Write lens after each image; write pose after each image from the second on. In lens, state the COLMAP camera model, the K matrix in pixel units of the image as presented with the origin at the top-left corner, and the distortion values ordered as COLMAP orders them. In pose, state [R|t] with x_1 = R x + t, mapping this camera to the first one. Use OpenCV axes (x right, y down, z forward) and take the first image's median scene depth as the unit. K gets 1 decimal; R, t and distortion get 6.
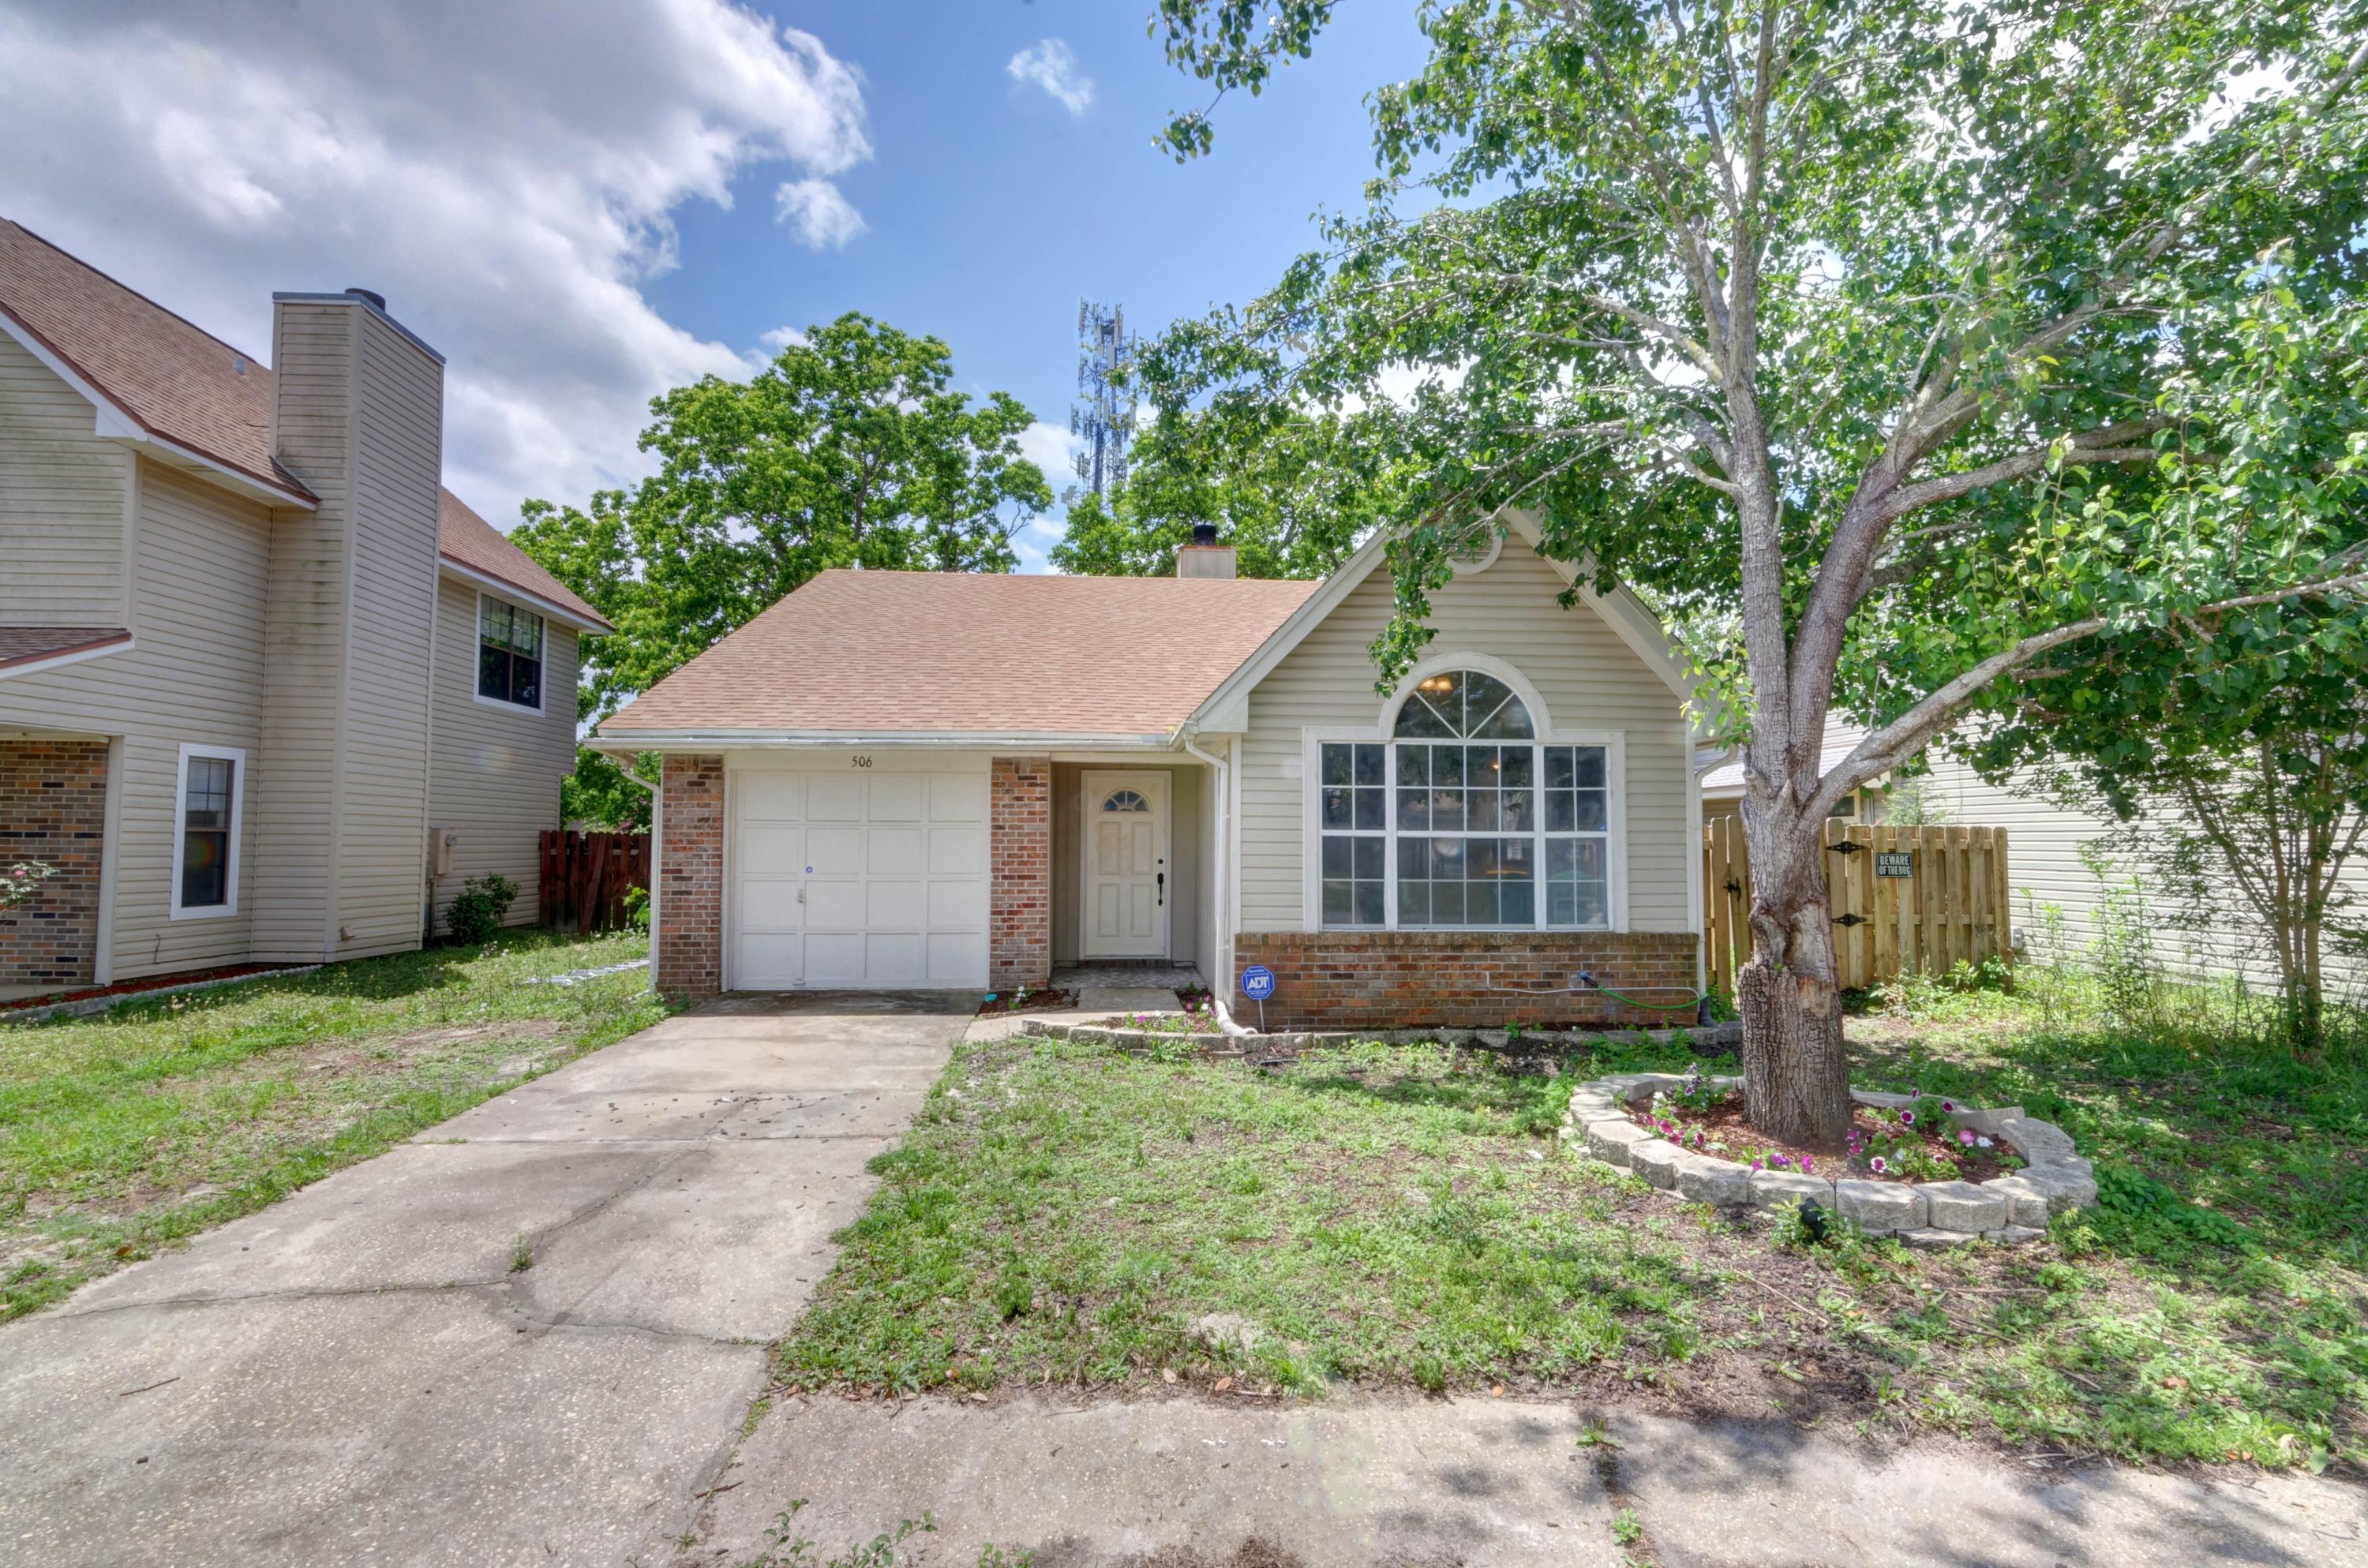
lens RADIAL K [[1132.4, 0, 1191.4], [0, 1132.4, 790.8], [0, 0, 1]] dist [0.003021, -0.000281]
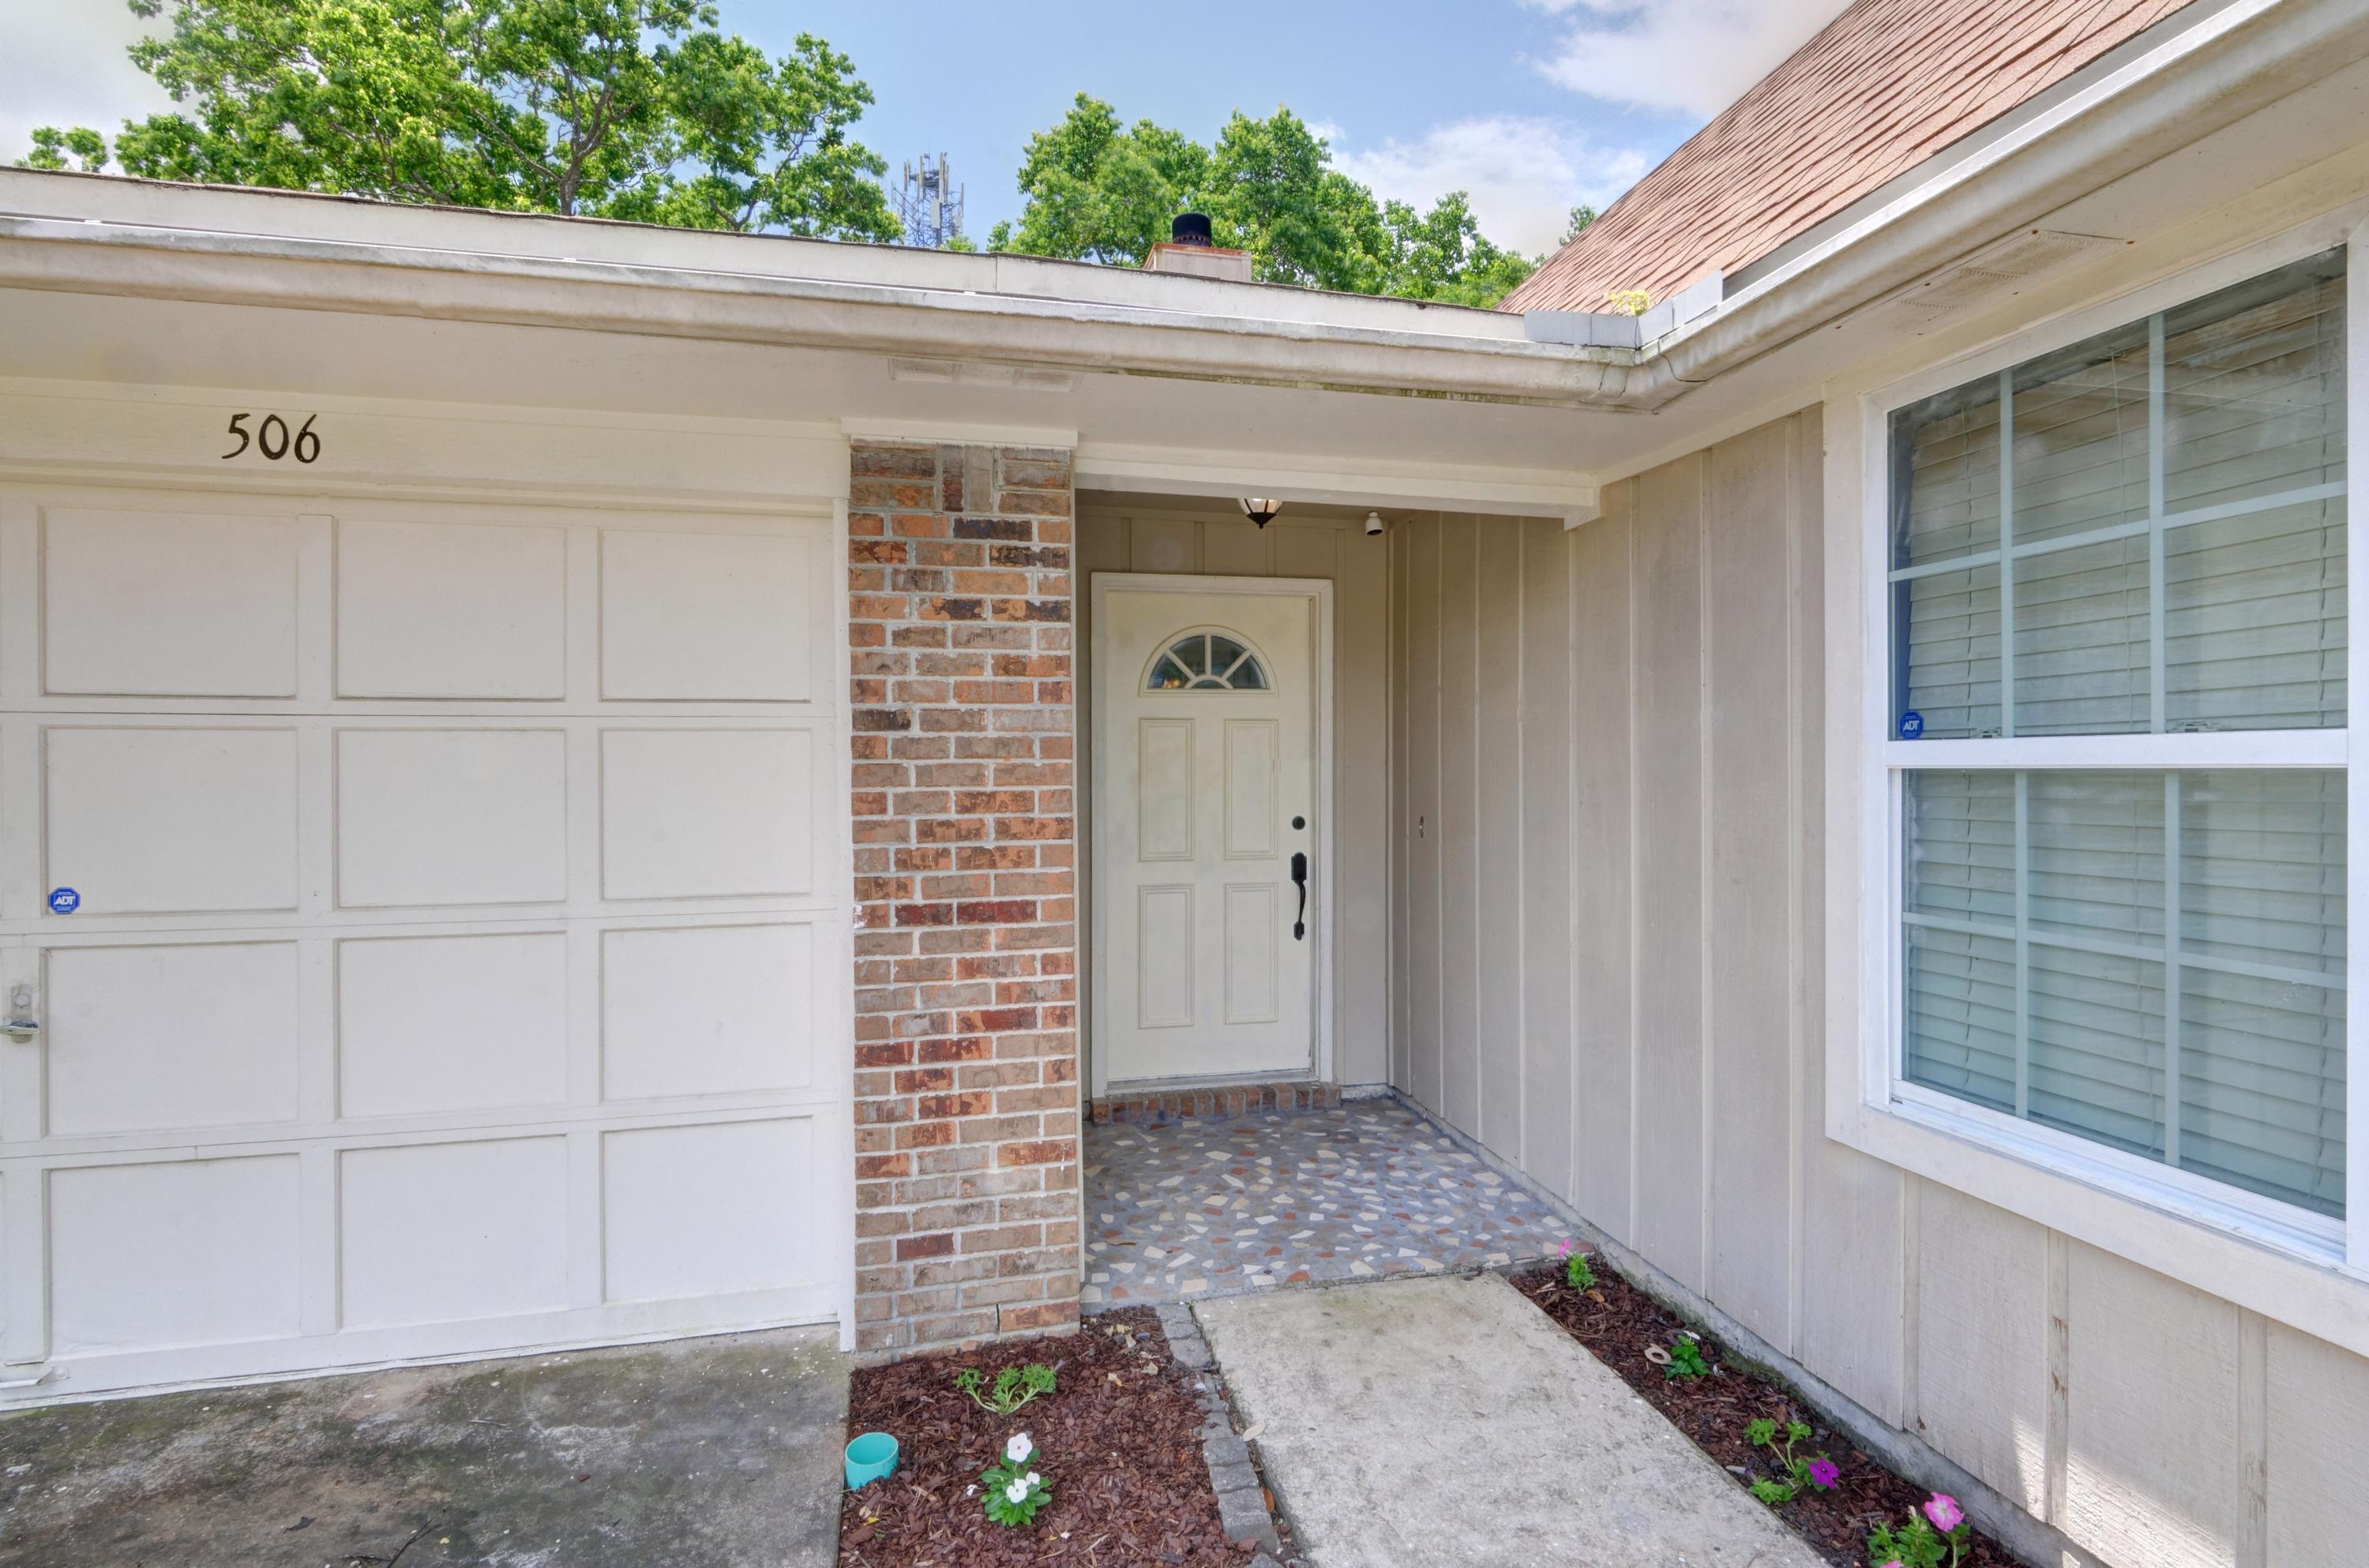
lens RADIAL K [[1159.0, 0, 1191.7], [0, 1159.0, 776.9], [0, 0, 1]] dist [0.002816, -0.000062]
pose [[0.988669, -0.008086, 0.149891, -0.168727], [0.000350, 0.998670, 0.051563, 0.038000], [-0.150109, -0.050926, 0.987357, 0.878757]]
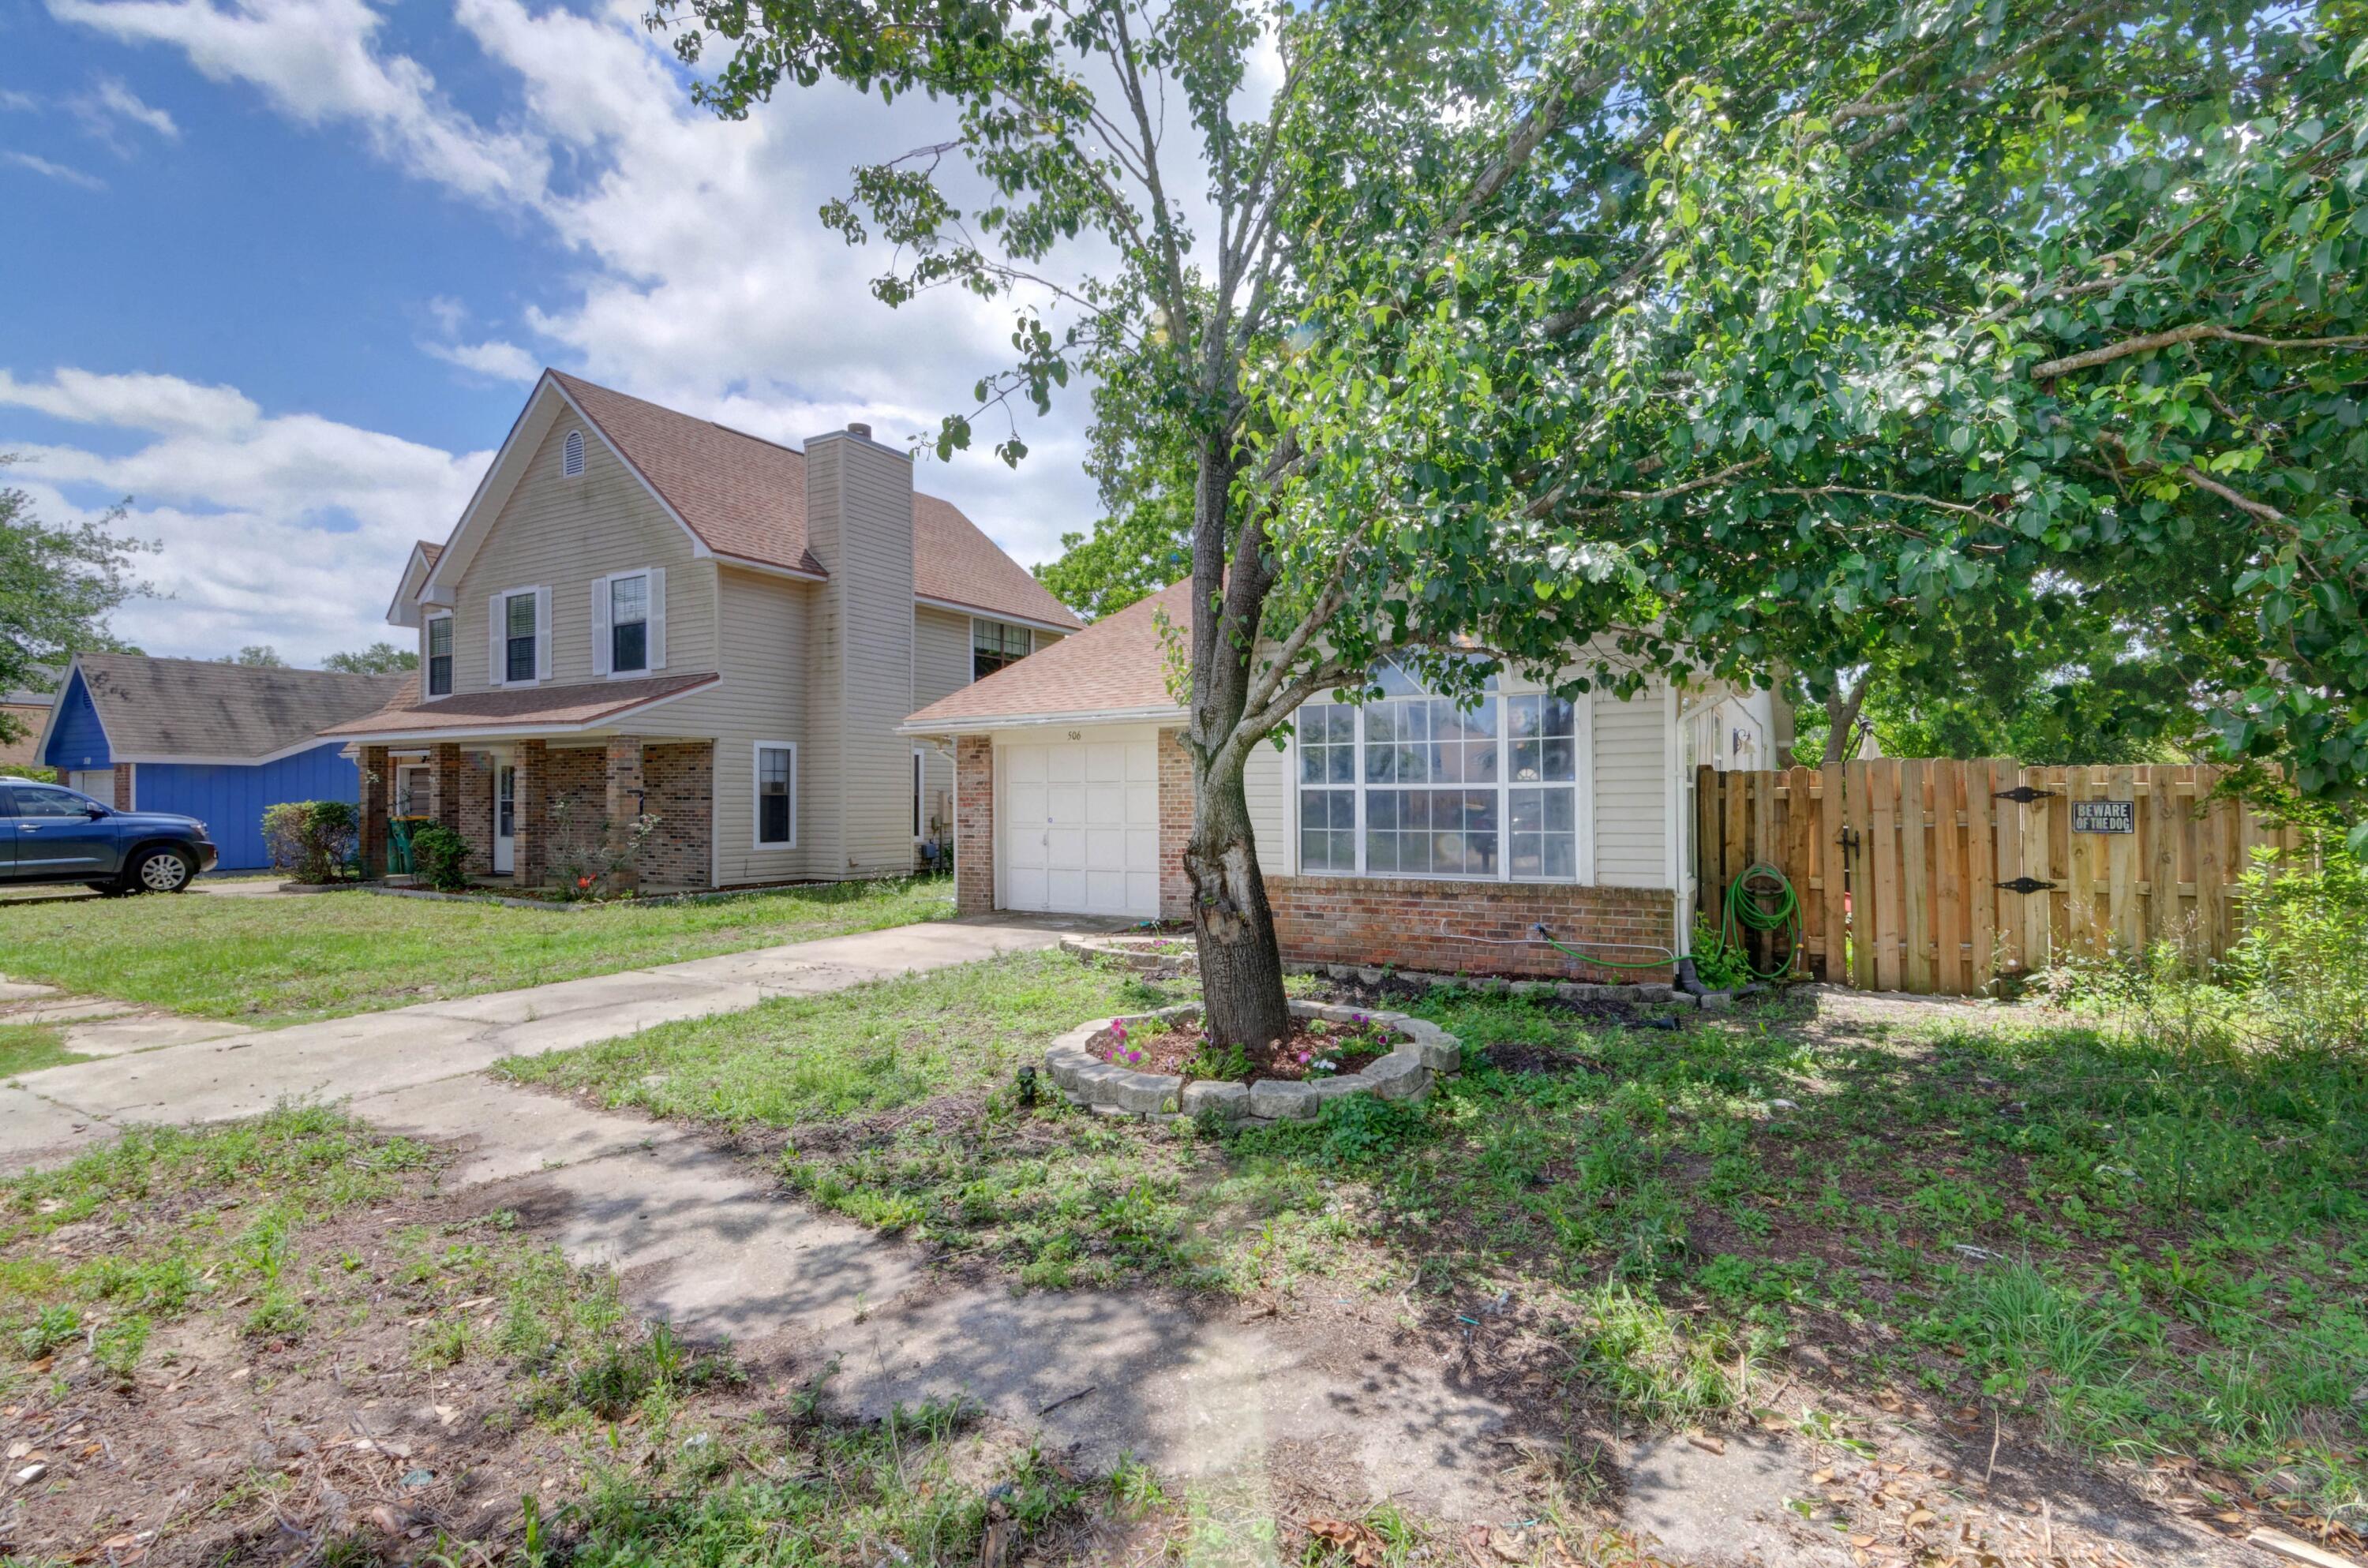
lens RADIAL K [[1132.4, 0, 1191.4], [0, 1132.4, 790.8], [0, 0, 1]] dist [0.003021, -0.000281]
pose [[0.830165, -0.012199, -0.557384, 0.635616], [0.033703, 0.999030, 0.028333, 0.005708], [0.556498, -0.042306, 0.829771, 0.016115]]
